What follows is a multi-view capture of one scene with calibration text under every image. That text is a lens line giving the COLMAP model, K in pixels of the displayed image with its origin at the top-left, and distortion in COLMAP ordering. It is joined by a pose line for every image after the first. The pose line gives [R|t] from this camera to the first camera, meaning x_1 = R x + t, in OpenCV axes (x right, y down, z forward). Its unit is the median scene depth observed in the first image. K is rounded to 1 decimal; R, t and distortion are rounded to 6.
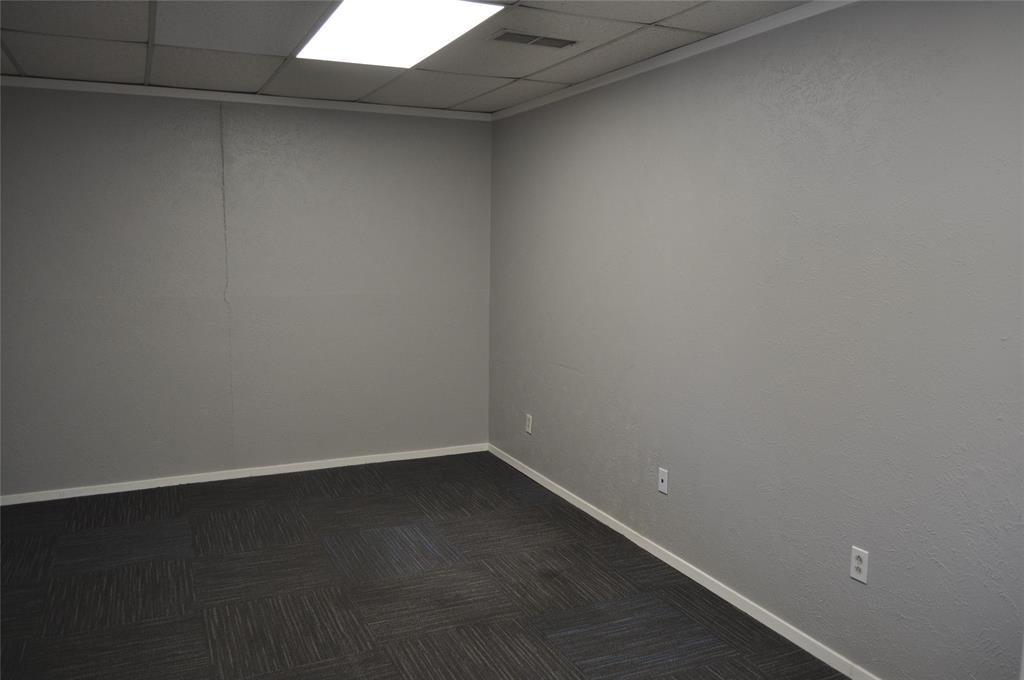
lens RADIAL K [[789.7, 0, 512.0], [0, 789.7, 340.0], [0, 0, 1]] dist [-0.012017, 0.006620]
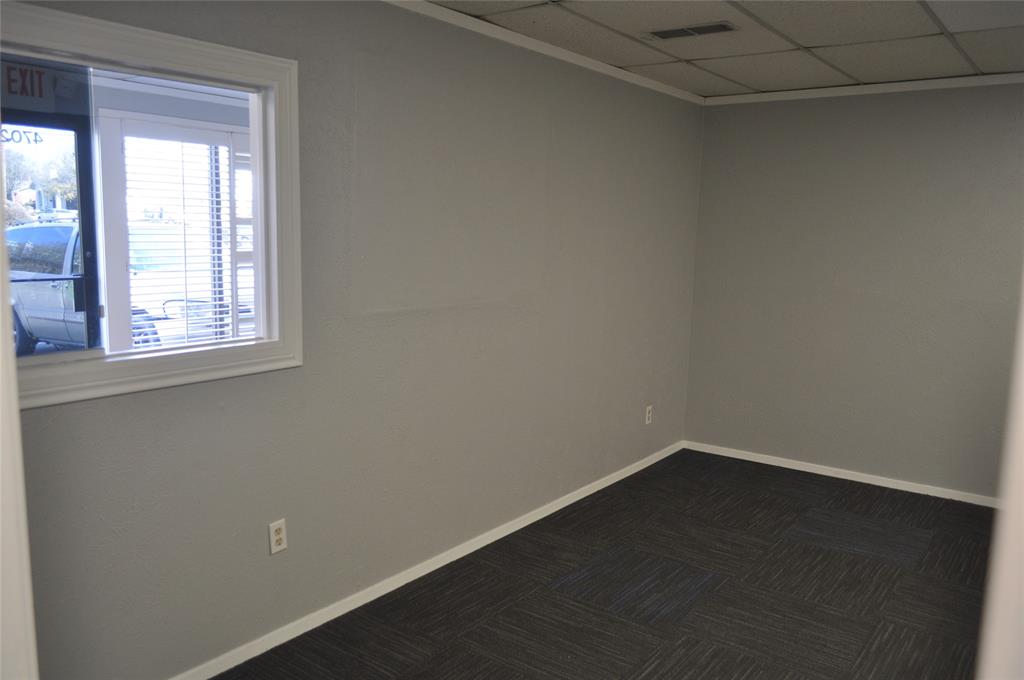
lens RADIAL K [[789.7, 0, 512.0], [0, 789.7, 340.0], [0, 0, 1]] dist [-0.012017, 0.006620]
pose [[0.470441, 0.129464, -0.872883, 0.191162], [-0.126747, 0.988836, 0.078351, -0.016482], [0.873282, 0.073776, 0.481598, 0.112665]]
